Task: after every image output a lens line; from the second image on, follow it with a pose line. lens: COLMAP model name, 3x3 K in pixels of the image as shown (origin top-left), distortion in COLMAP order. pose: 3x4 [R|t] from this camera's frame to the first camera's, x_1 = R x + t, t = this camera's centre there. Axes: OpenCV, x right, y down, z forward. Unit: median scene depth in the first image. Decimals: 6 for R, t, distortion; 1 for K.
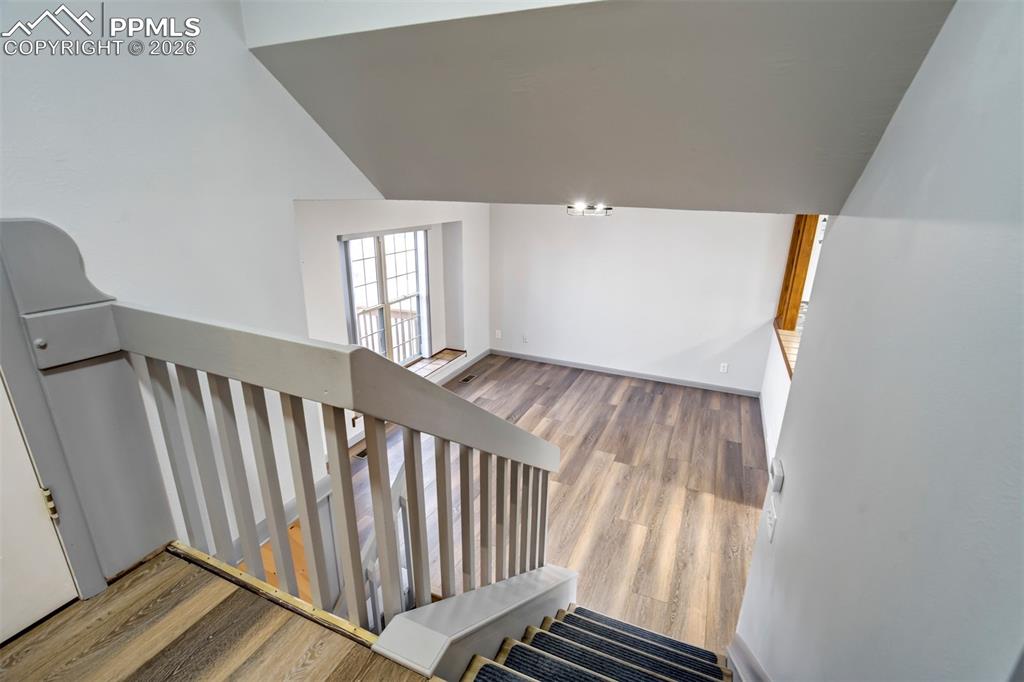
lens RADIAL K [[481.1, 0, 512.0], [0, 481.1, 341.0], [0, 0, 1]] dist [-0.004596, 0.000658]
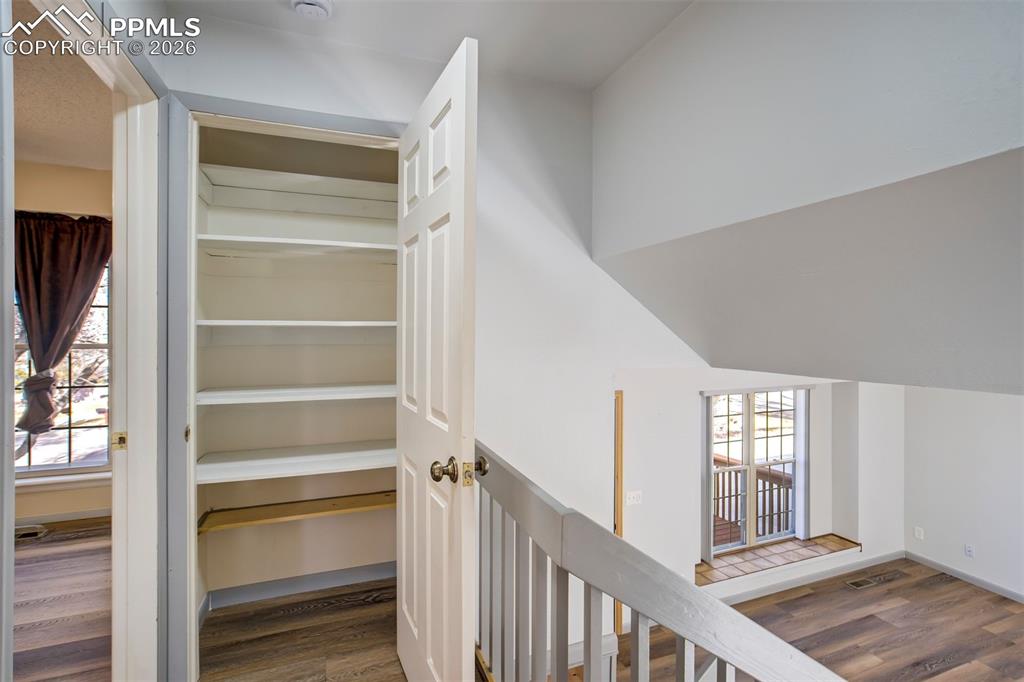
lens RADIAL K [[481.1, 0, 512.0], [0, 481.1, 341.0], [0, 0, 1]] dist [-0.004596, 0.000658]
pose [[0.703172, -0.003917, -0.711009, 0.065633], [-0.204246, 0.956726, -0.207264, -0.019673], [0.681053, 0.290963, 0.671943, 0.002239]]
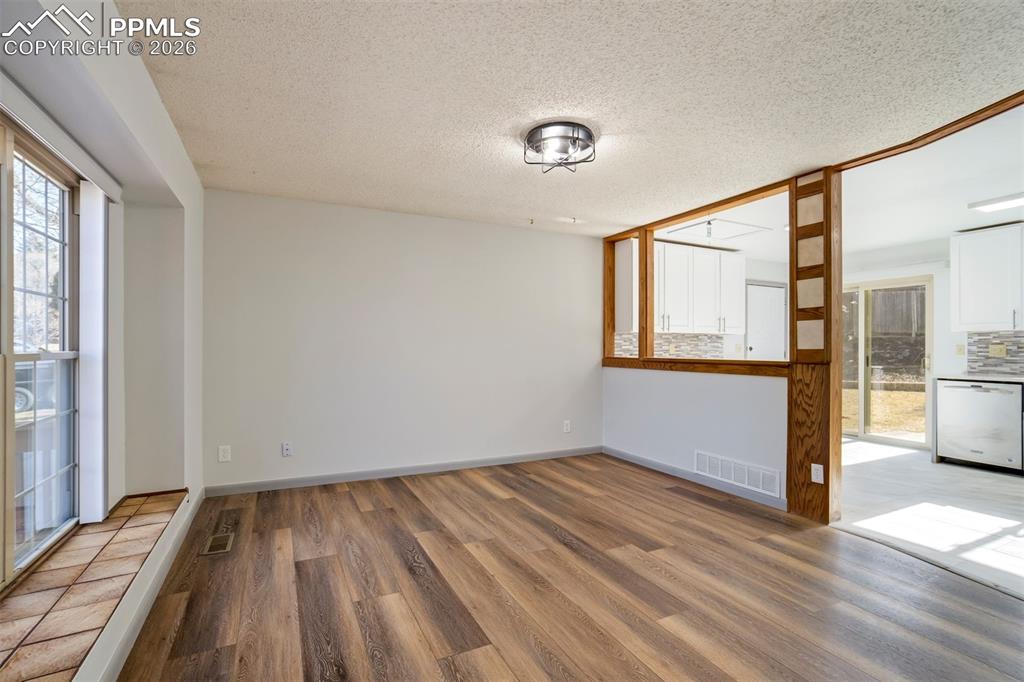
lens RADIAL K [[486.8, 0, 521.0], [0, 486.8, 341.6], [0, 0, 1]] dist [-0.013618, 0.000065]
pose [[0.641384, -0.012509, 0.767118, -0.267863], [0.242139, 0.952065, -0.186927, 0.055032], [-0.728008, 0.305641, 0.613668, 0.496774]]
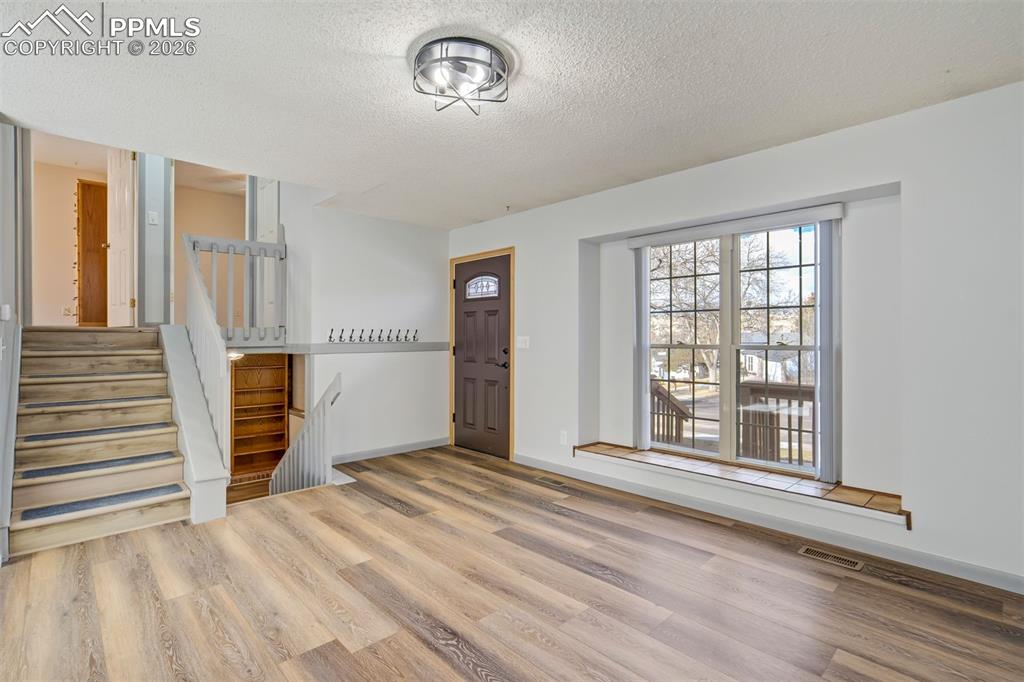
lens RADIAL K [[492.2, 0, 530.5], [0, 492.2, 339.7], [0, 0, 1]] dist [-0.002144, 0.007440]
pose [[-0.375308, -0.012299, -0.926819, 0.418124], [-0.281584, 0.954168, 0.101364, -0.072768], [0.883094, 0.299020, -0.361570, 0.926715]]
